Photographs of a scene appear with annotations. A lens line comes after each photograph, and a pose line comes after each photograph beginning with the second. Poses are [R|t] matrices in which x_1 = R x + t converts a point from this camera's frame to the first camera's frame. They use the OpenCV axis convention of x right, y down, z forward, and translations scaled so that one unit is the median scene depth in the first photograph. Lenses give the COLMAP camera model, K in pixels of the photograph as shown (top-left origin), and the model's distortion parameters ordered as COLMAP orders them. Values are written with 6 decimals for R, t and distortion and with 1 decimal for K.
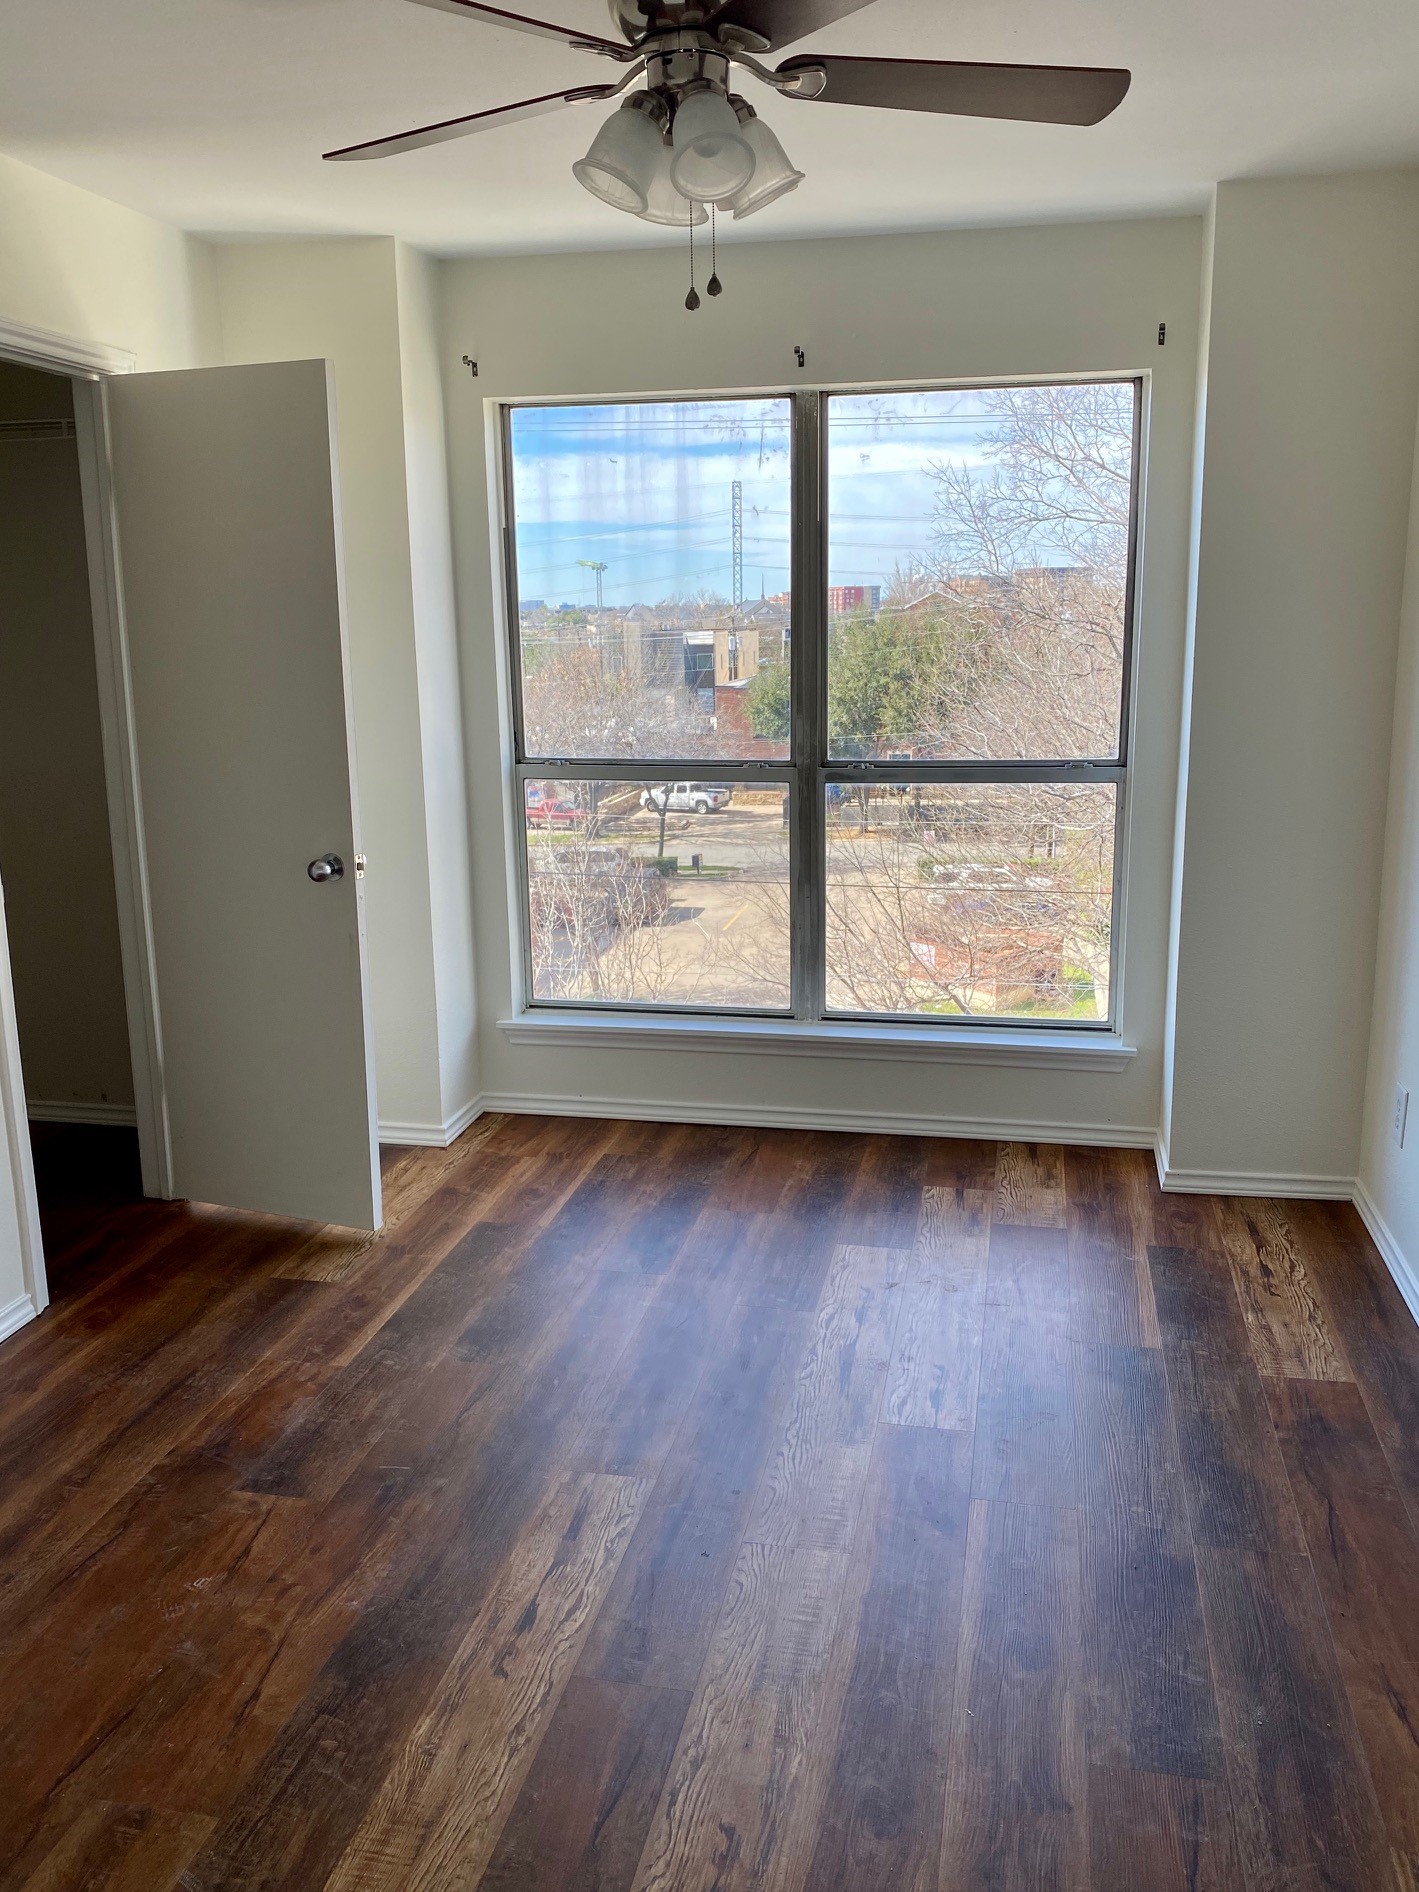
lens RADIAL K [[1585.3, 0, 711.7], [0, 1585.3, 939.8], [0, 0, 1]] dist [0.029674, 0.003017]
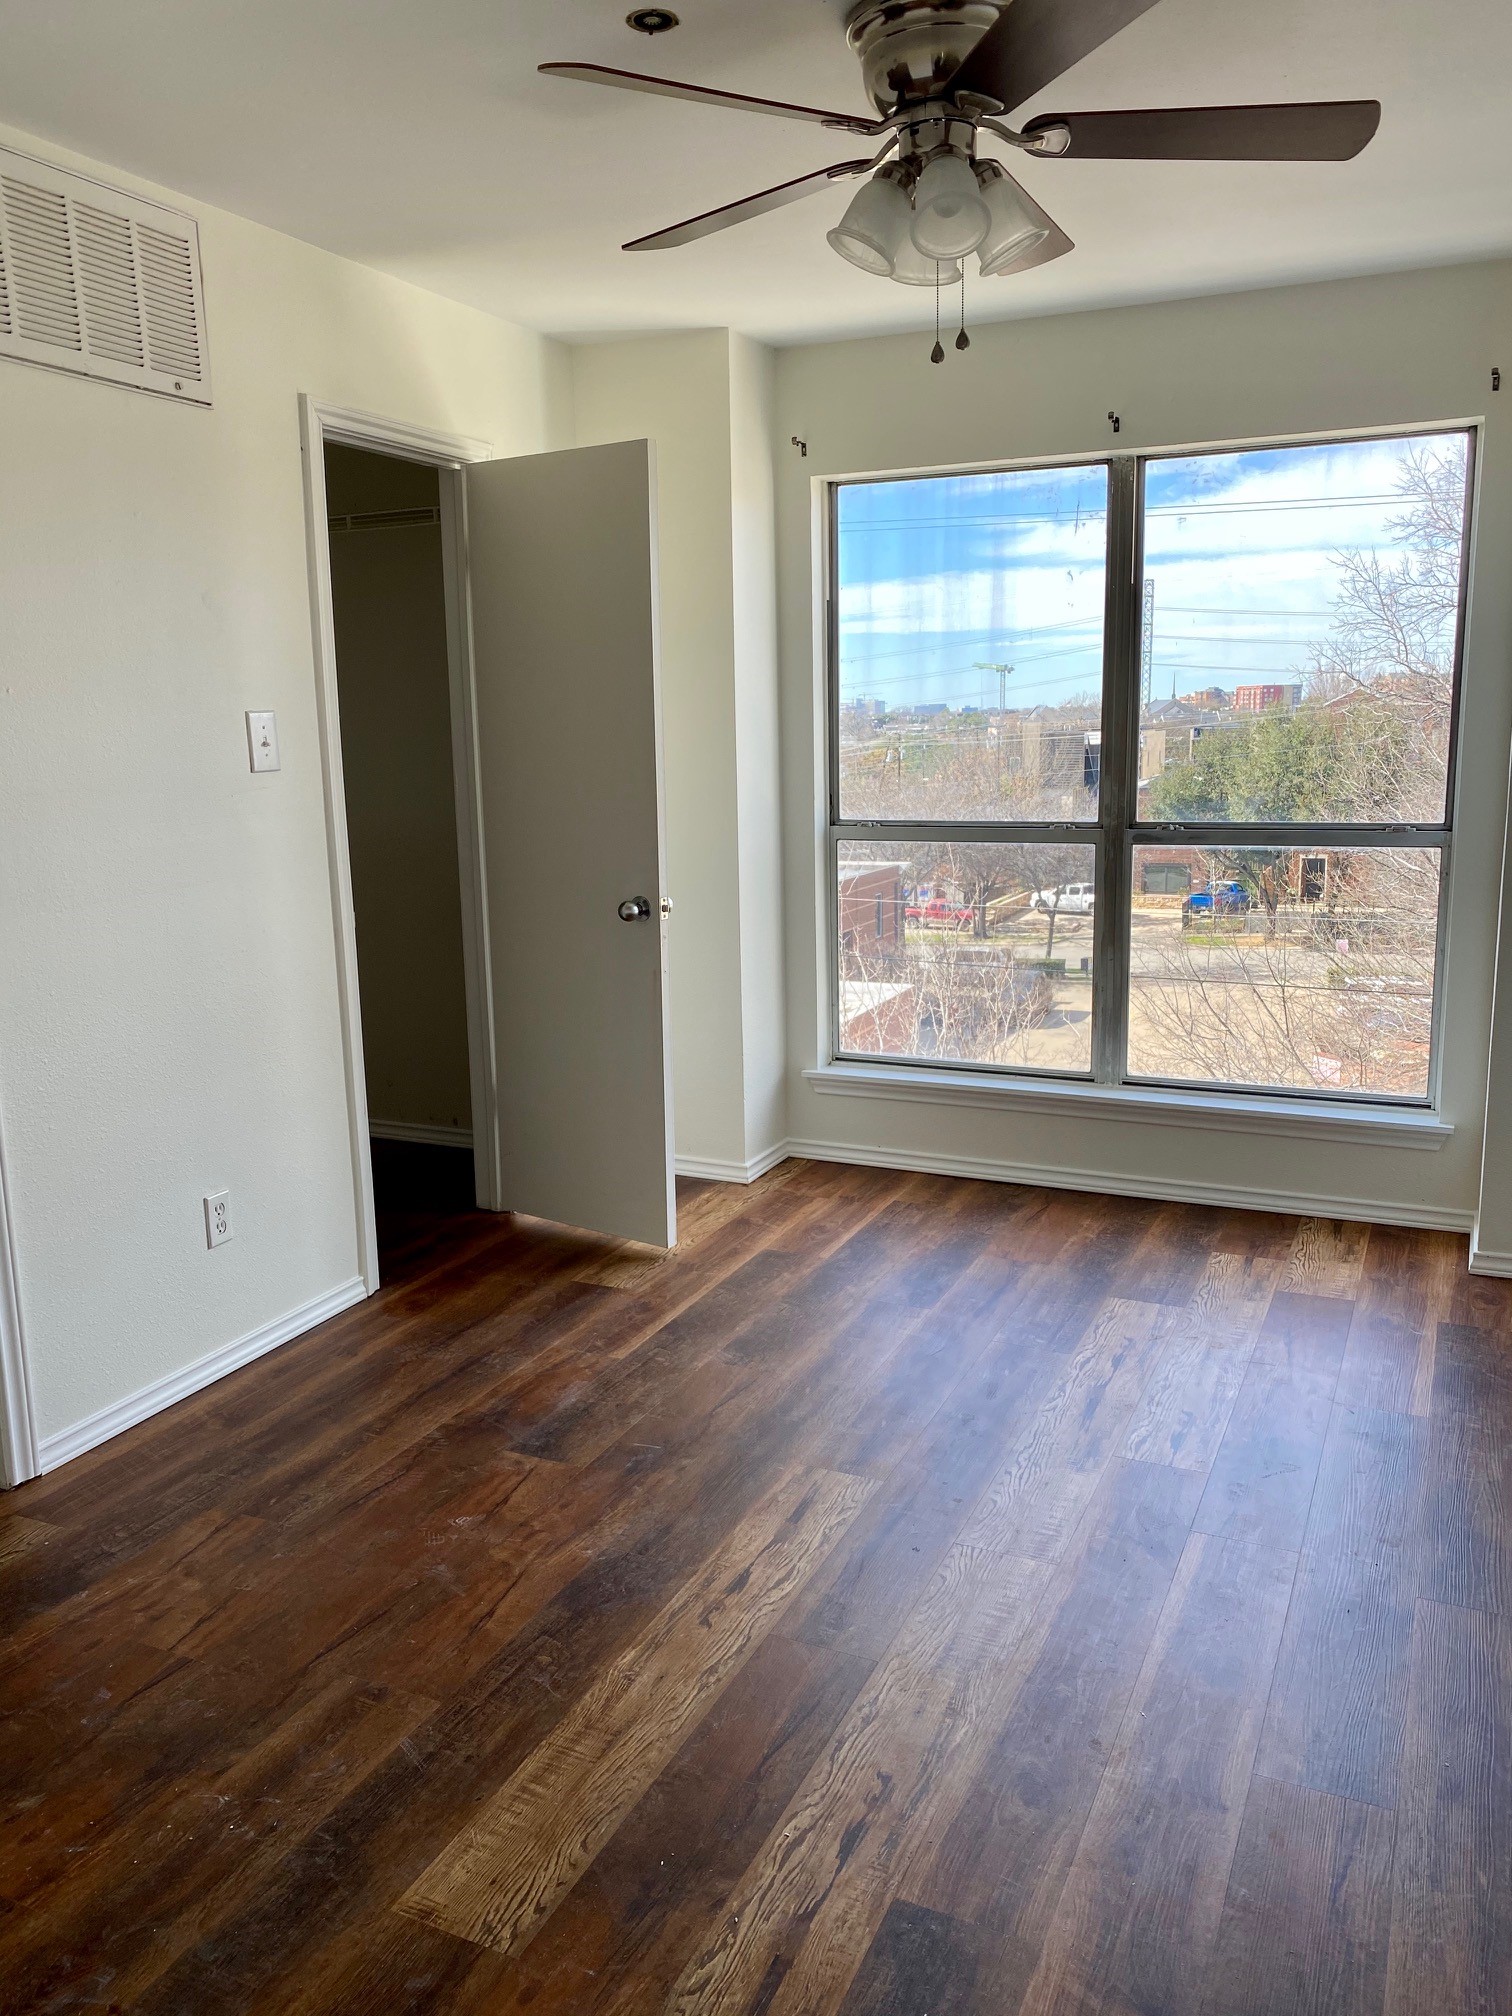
lens RADIAL K [[1574.3, 0, 754.1], [0, 1574.3, 1011.7], [0, 0, 1]] dist [0.110198, -0.154810]
pose [[0.975245, 0.038319, -0.217782, 0.088404], [-0.042346, 0.999007, -0.013855, 0.042974], [0.217035, 0.022734, 0.975899, -0.043366]]
